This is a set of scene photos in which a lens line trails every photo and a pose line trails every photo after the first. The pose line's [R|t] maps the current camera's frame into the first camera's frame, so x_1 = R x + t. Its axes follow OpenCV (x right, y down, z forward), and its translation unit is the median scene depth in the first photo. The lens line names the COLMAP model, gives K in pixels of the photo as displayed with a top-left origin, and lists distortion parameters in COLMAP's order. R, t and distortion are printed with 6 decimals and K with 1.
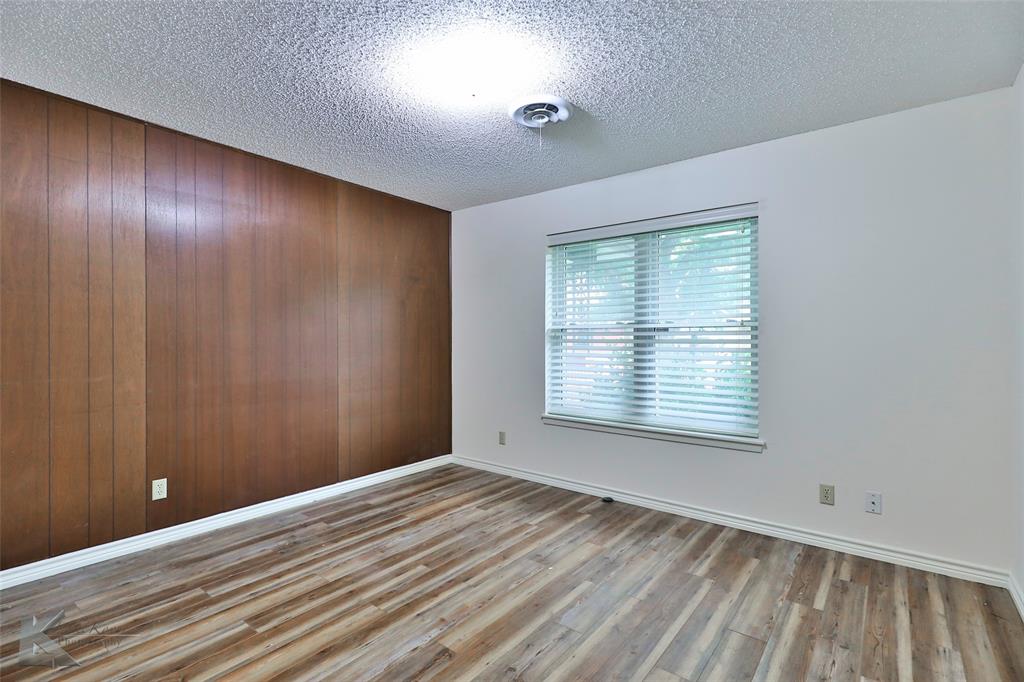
lens RADIAL K [[484.7, 0, 508.2], [0, 484.7, 336.4], [0, 0, 1]] dist [0.024759, -0.007094]
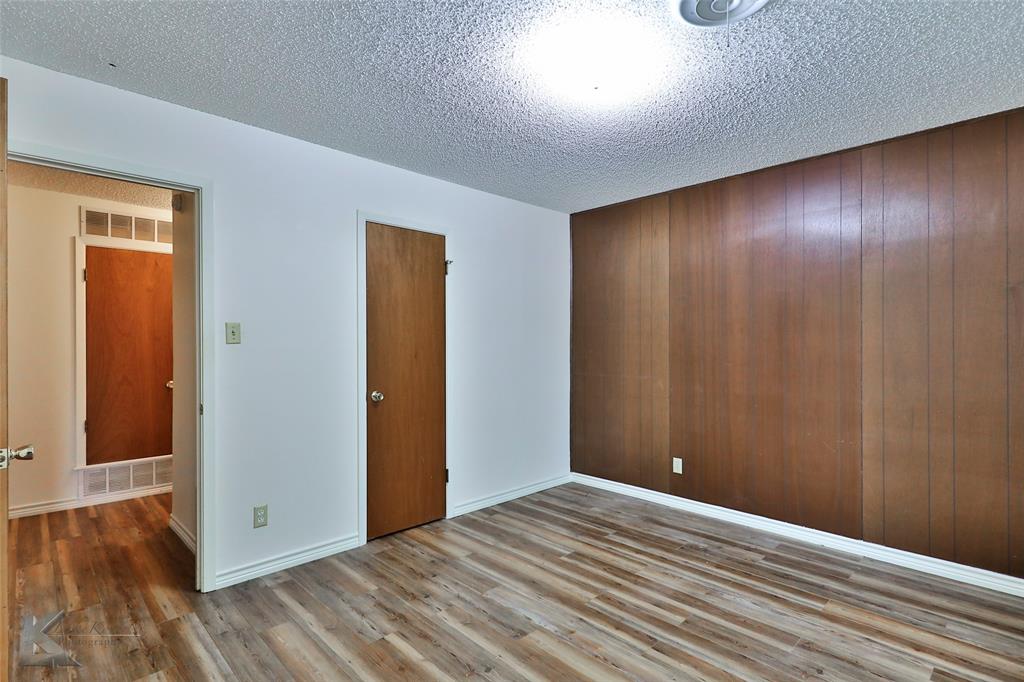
lens RADIAL K [[484.7, 0, 511.1], [0, 484.7, 345.8], [0, 0, 1]] dist [0.024759, -0.007094]
pose [[-0.118439, -0.000201, -0.992961, 0.681974], [0.004393, 0.999990, -0.000726, -0.010932], [0.992952, -0.004448, -0.118437, 0.765718]]
